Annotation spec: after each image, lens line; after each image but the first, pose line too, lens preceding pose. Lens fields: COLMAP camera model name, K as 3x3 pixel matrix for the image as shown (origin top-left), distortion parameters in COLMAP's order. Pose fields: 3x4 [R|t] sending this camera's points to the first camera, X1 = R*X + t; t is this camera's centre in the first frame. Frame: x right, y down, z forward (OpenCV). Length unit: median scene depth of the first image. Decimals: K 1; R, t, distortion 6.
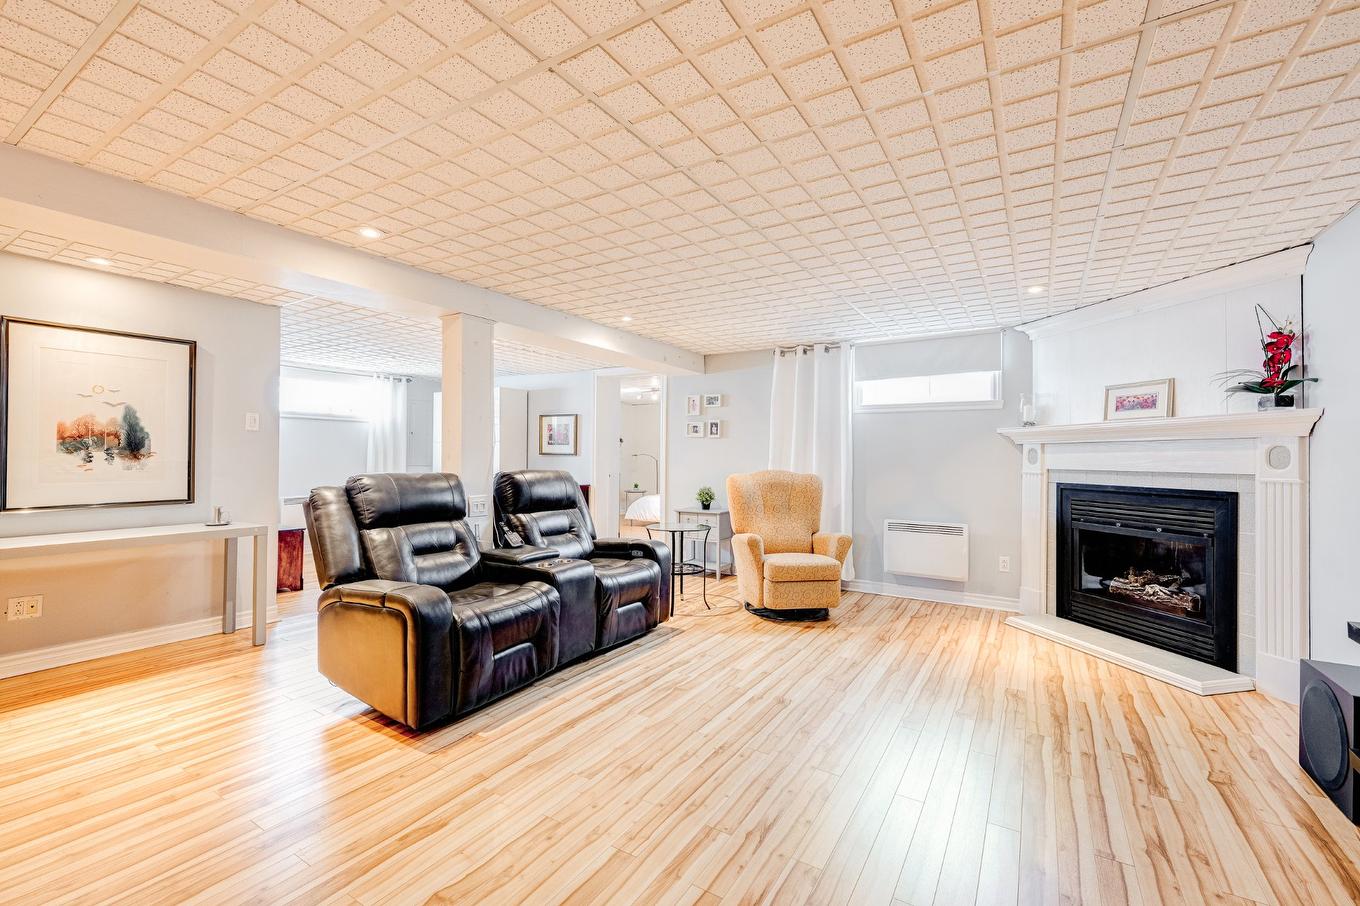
lens RADIAL K [[542.7, 0, 674.4], [0, 542.7, 458.9], [0, 0, 1]] dist [-0.000347, -0.000082]
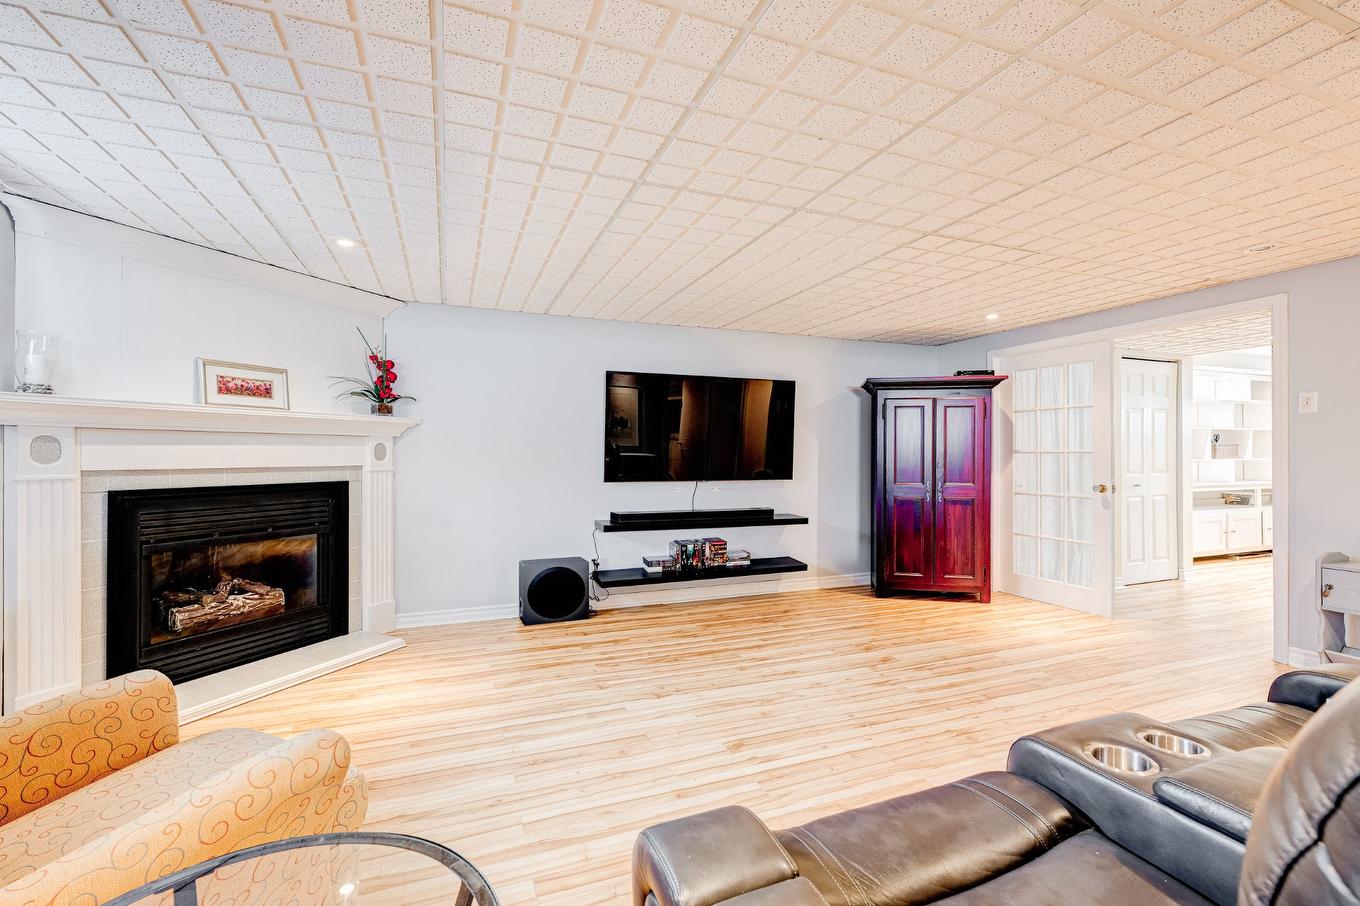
lens RADIAL K [[458.2, 0, 680.1], [0, 458.2, 451.0], [0, 0, 1]] dist [-0.000385, -0.000028]
pose [[-0.724852, -0.000935, 0.688904, -0.189034], [-0.004030, 0.999988, -0.002884, -0.004758], [-0.688892, -0.004867, -0.724847, 1.319027]]
